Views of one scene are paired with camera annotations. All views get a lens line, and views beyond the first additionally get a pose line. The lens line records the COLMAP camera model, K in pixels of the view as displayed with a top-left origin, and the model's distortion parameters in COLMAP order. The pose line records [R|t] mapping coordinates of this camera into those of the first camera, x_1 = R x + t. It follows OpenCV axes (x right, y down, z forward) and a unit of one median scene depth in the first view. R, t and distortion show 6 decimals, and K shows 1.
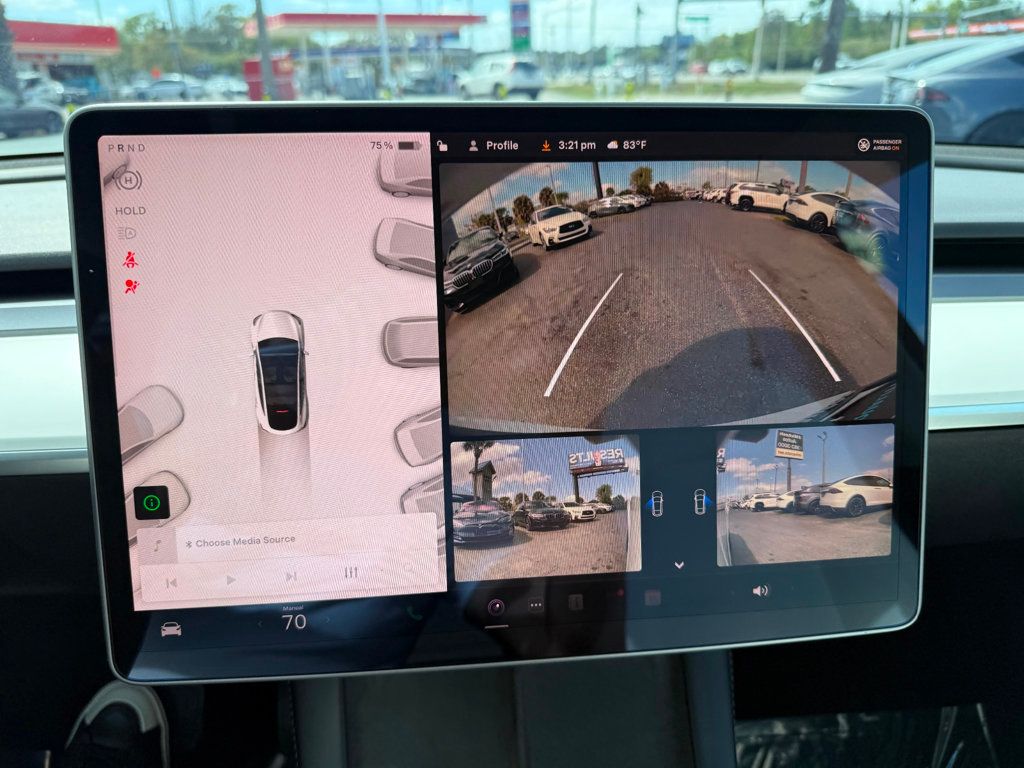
lens RADIAL K [[738.0, 0, 514.9], [0, 738.0, 382.2], [0, 0, 1]] dist [0.002568, -0.001039]
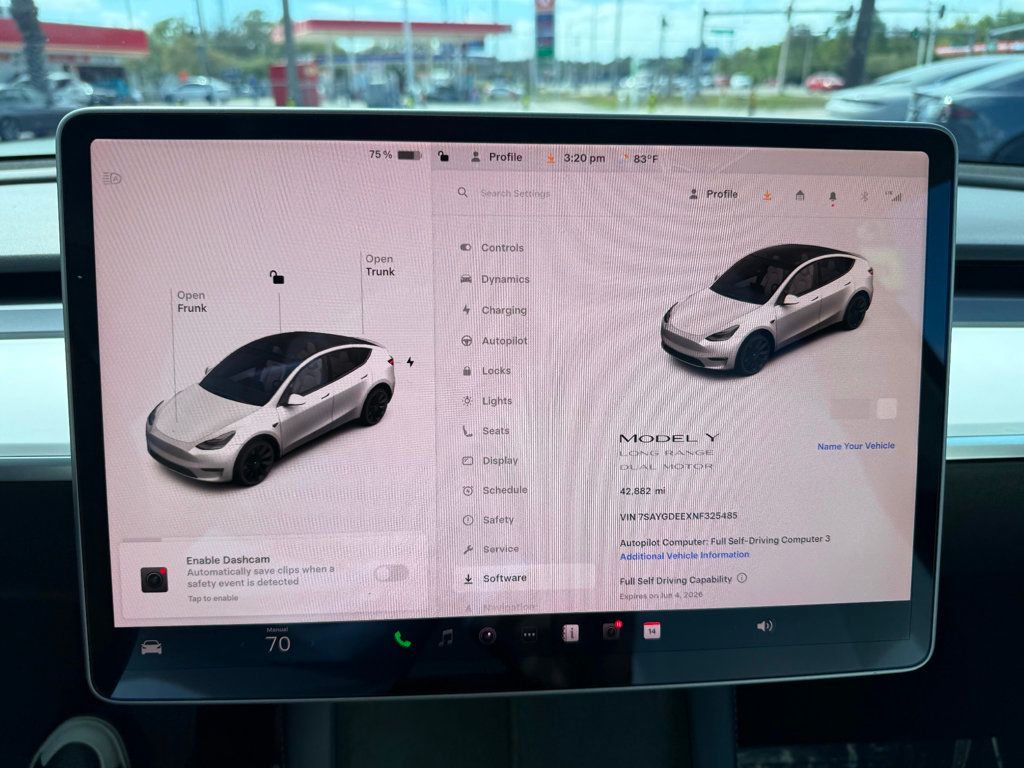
lens RADIAL K [[739.7, 0, 516.8], [0, 739.7, 382.7], [0, 0, 1]] dist [-0.001716, 0.002441]
pose [[0.999496, 0.025550, -0.018865, 0.007230], [-0.025749, 0.999615, -0.010372, -0.004731], [0.018593, 0.010852, 0.999768, 0.011125]]
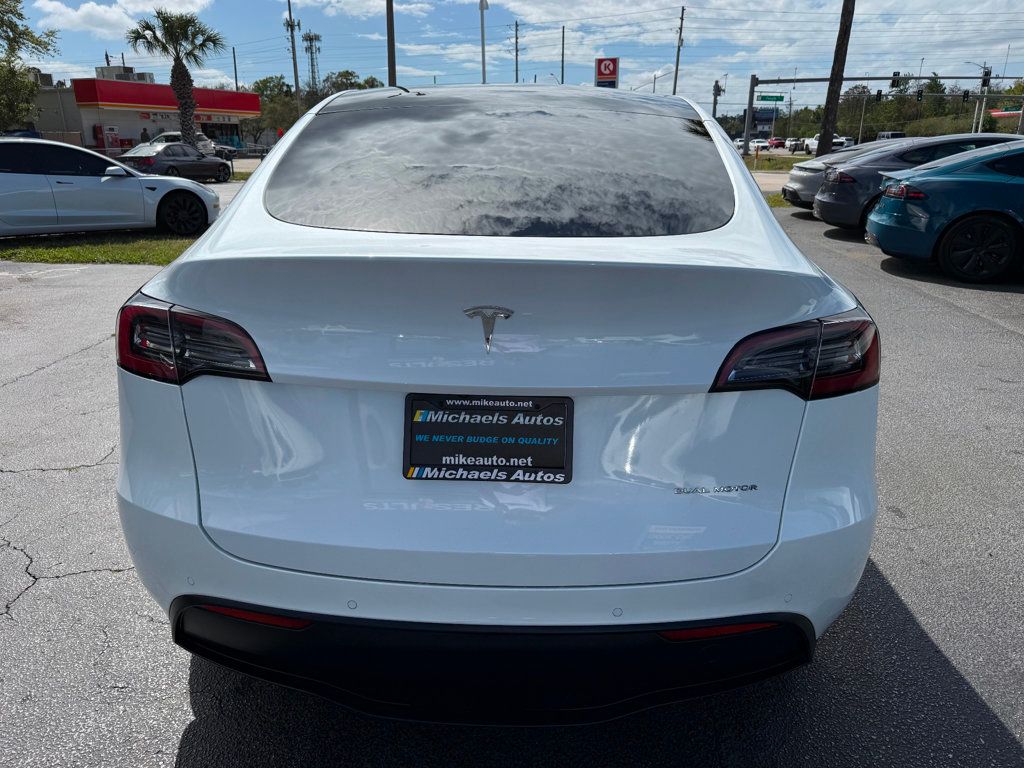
lens RADIAL K [[737.1, 0, 518.7], [0, 737.1, 381.3], [0, 0, 1]] dist [0.004840, -0.001717]
pose [[0.993452, 0.060469, -0.096940, 0.507157], [-0.067583, 0.995122, -0.071866, 1.323159], [0.092122, 0.077947, 0.992692, -3.936211]]
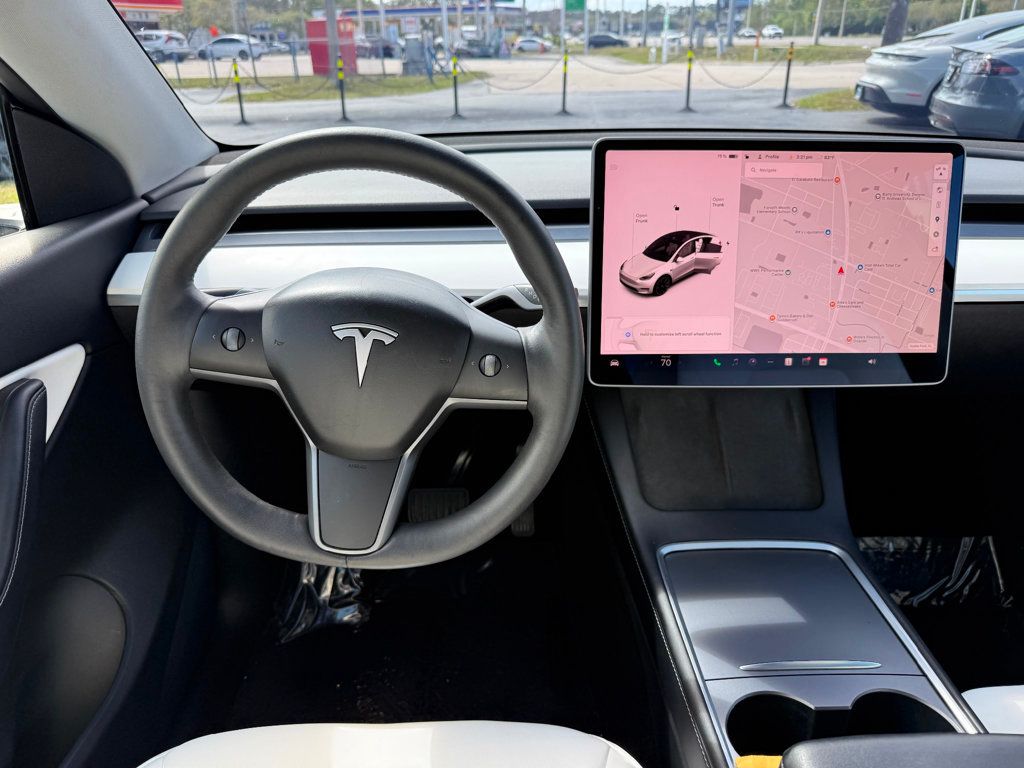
lens RADIAL K [[737.1, 0, 518.7], [0, 737.1, 381.3], [0, 0, 1]] dist [0.004840, -0.001717]
pose [[0.998374, 0.032881, -0.046558, -0.207856], [-0.030754, 0.998483, 0.045680, 0.092278], [0.047989, -0.044174, 0.997871, -0.422579]]
